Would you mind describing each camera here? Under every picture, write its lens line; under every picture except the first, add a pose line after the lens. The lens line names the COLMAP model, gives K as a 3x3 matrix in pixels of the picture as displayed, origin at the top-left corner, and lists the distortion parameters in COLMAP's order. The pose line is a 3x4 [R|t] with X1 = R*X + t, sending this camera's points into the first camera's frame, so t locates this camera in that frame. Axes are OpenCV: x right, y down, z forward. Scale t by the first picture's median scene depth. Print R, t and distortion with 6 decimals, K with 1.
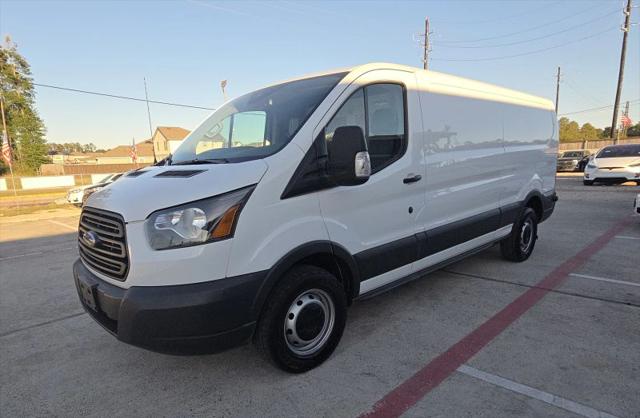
lens RADIAL K [[396.4, 0, 305.6], [0, 396.4, 245.9], [0, 0, 1]] dist [0.010523, -0.005955]
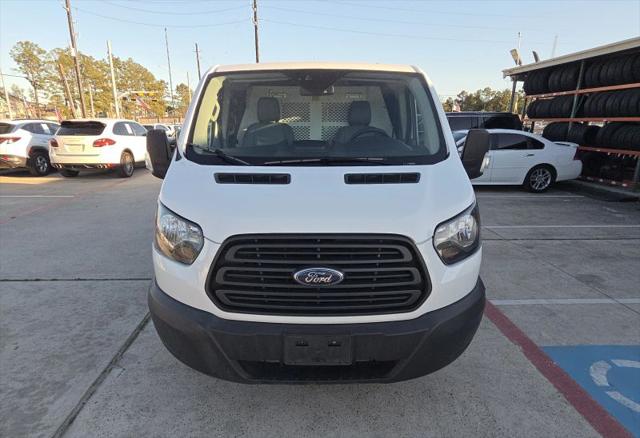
lens RADIAL K [[399.9, 0, 308.6], [0, 399.9, 247.1], [0, 0, 1]] dist [0.002750, 0.003592]
pose [[0.676145, -0.187650, 0.712471, -0.730567], [0.131191, 0.982232, 0.134197, -0.116708], [-0.724994, 0.002733, 0.688749, 0.347169]]
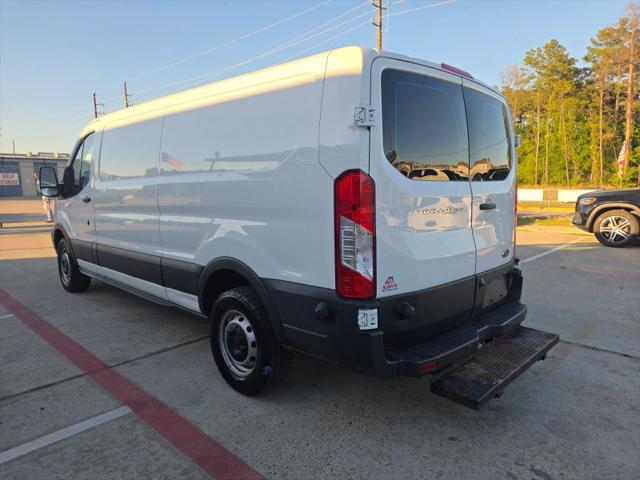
lens RADIAL K [[431.2, 0, 323.7], [0, 431.2, 231.3], [0, 0, 1]] dist [0.000216, 0.015795]
pose [[0.051869, 0.149163, -0.987451, 1.497240], [-0.214601, 0.967347, 0.134853, -0.366114], [0.975324, 0.204913, 0.082185, 1.417474]]
